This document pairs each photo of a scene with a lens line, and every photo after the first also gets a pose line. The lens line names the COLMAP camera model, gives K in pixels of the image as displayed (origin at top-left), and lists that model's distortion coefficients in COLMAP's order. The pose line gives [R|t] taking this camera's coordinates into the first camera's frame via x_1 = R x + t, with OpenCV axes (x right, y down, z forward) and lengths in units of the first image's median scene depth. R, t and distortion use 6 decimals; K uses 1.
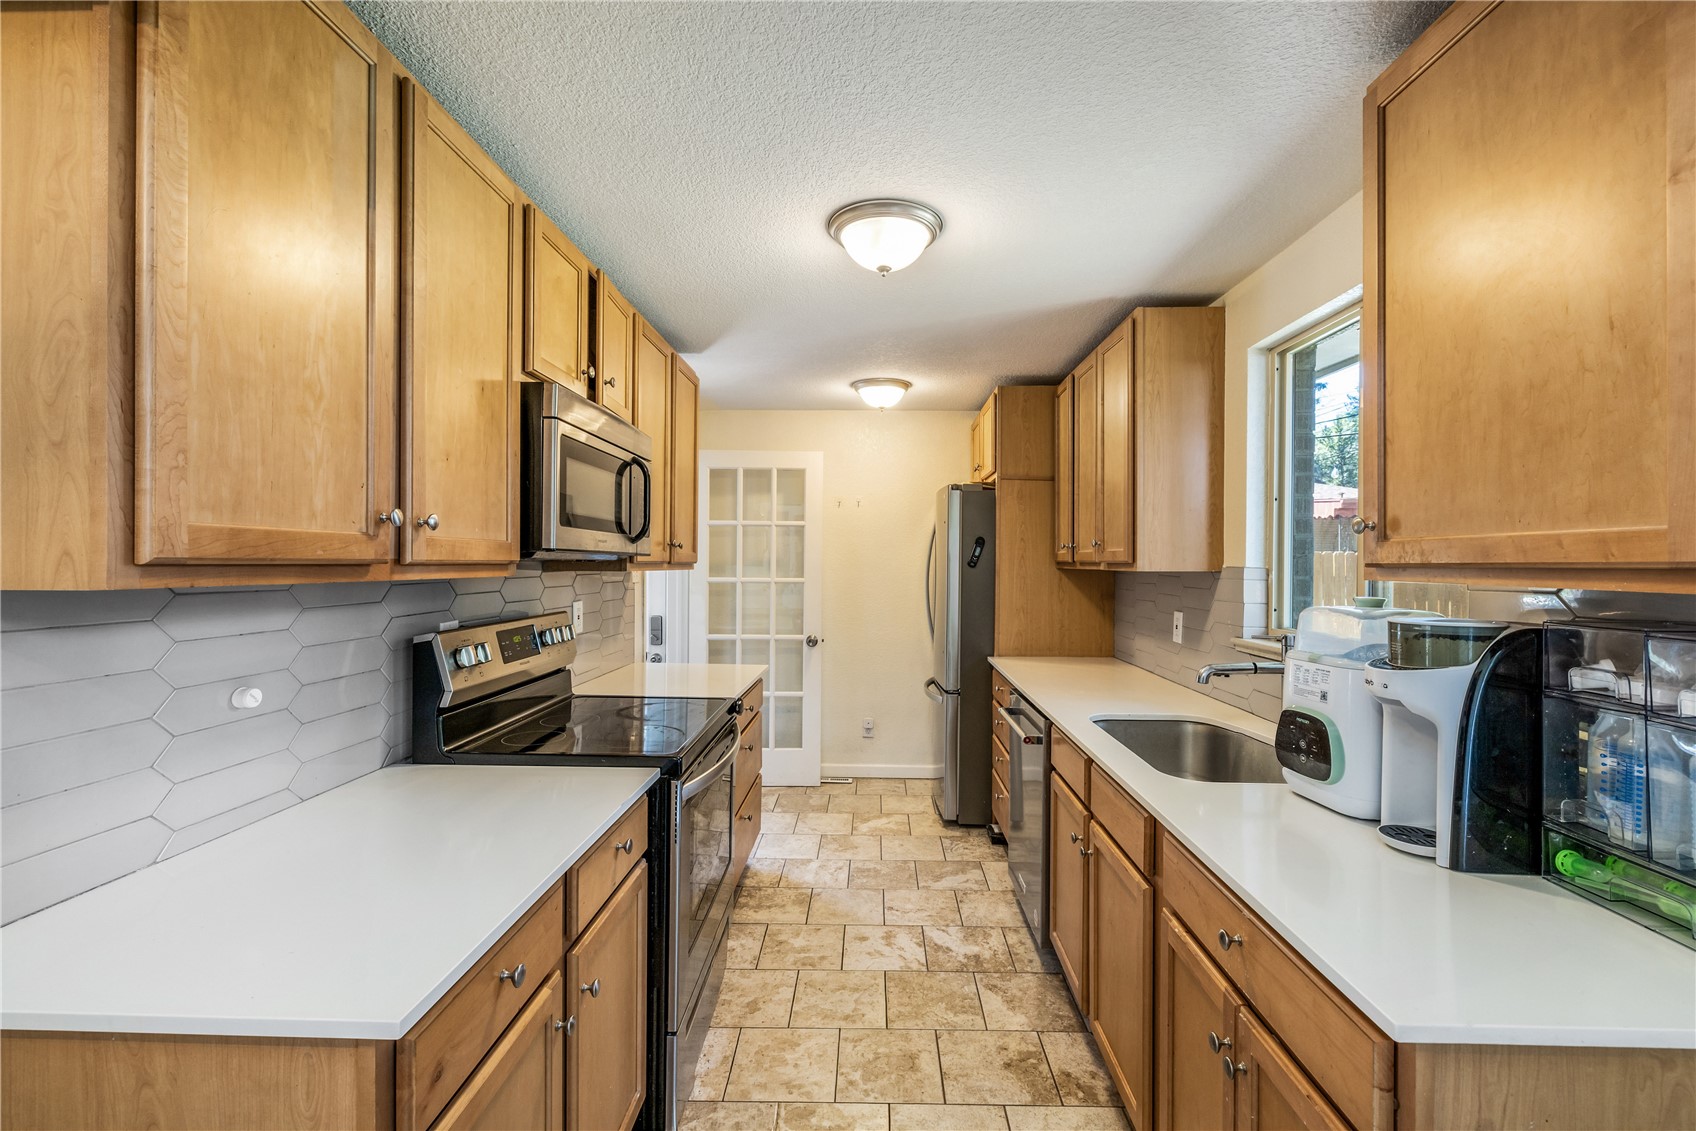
lens RADIAL K [[779.5, 0, 820.6], [0, 779.5, 560.5], [0, 0, 1]] dist [-0.003199, 0.001554]
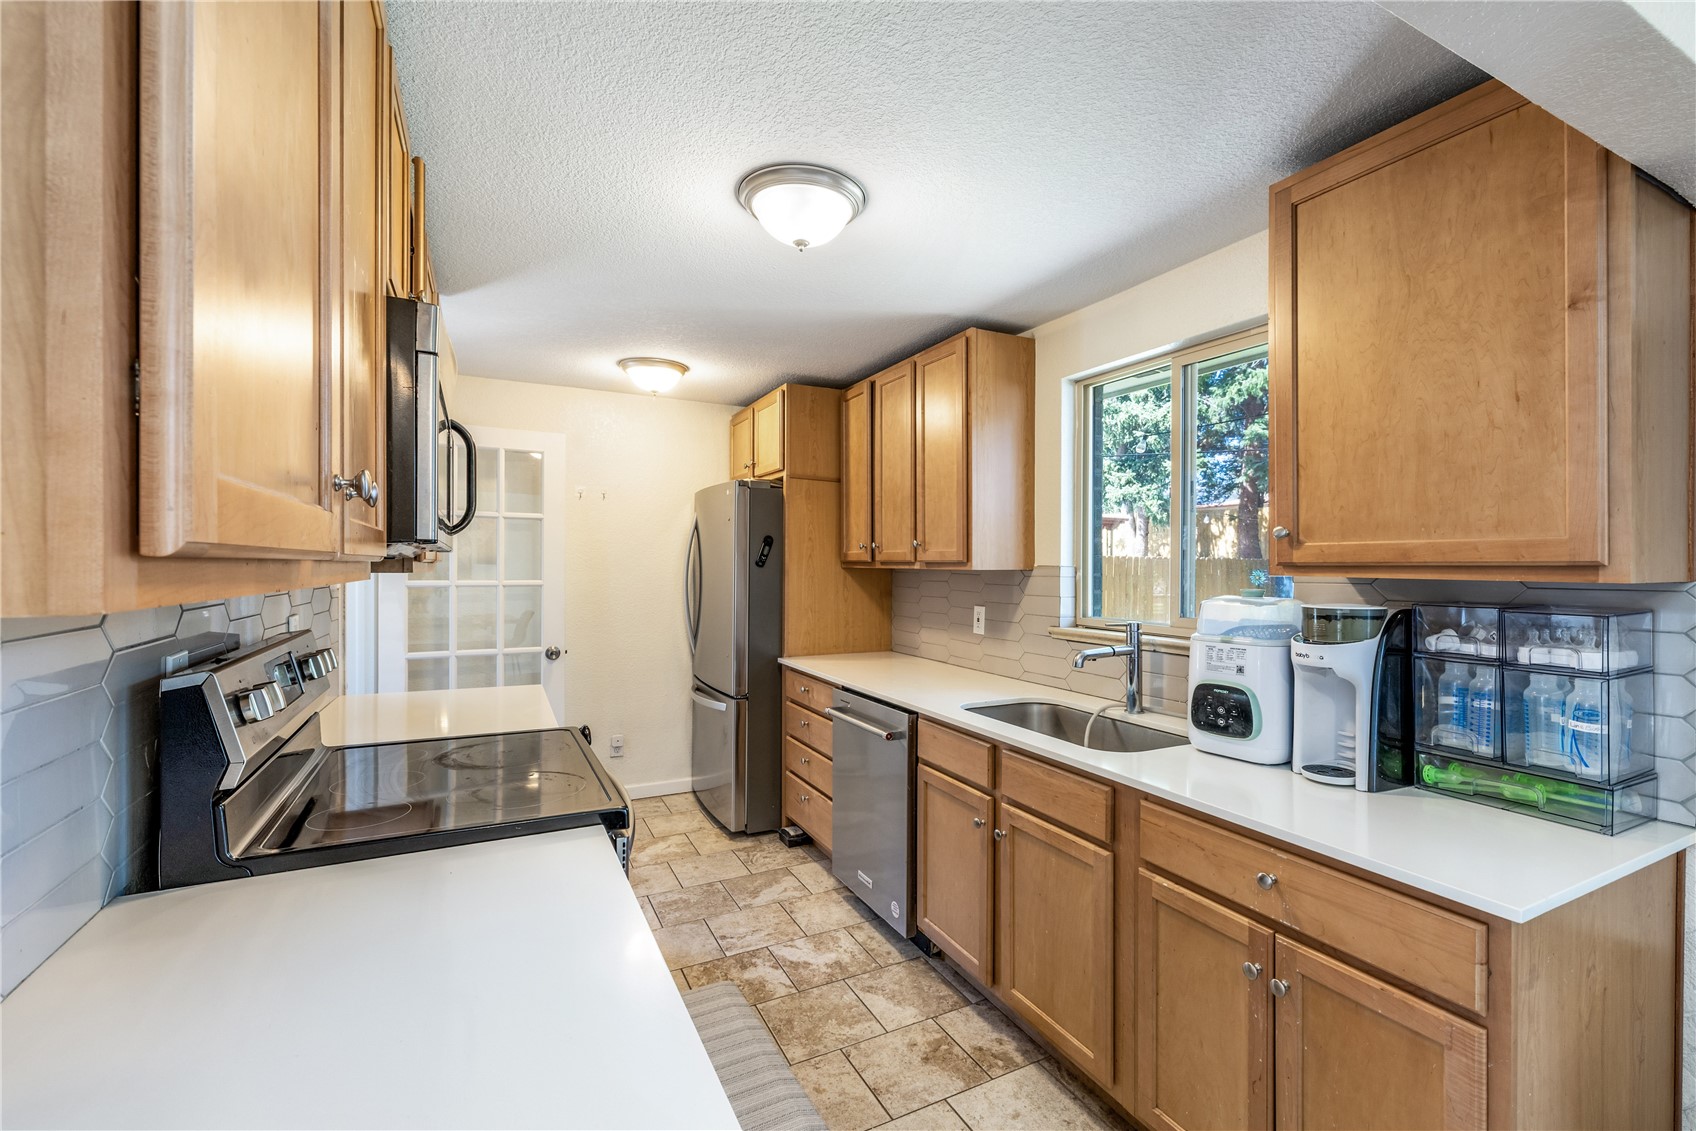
lens RADIAL K [[779.5, 0, 894.1], [0, 779.5, 563.1], [0, 0, 1]] dist [-0.003199, 0.001554]
pose [[0.850792, 0.001100, 0.525501, -0.282623], [-0.002751, 0.999993, 0.002360, 0.002064], [-0.525495, -0.003454, 0.850790, 0.142834]]
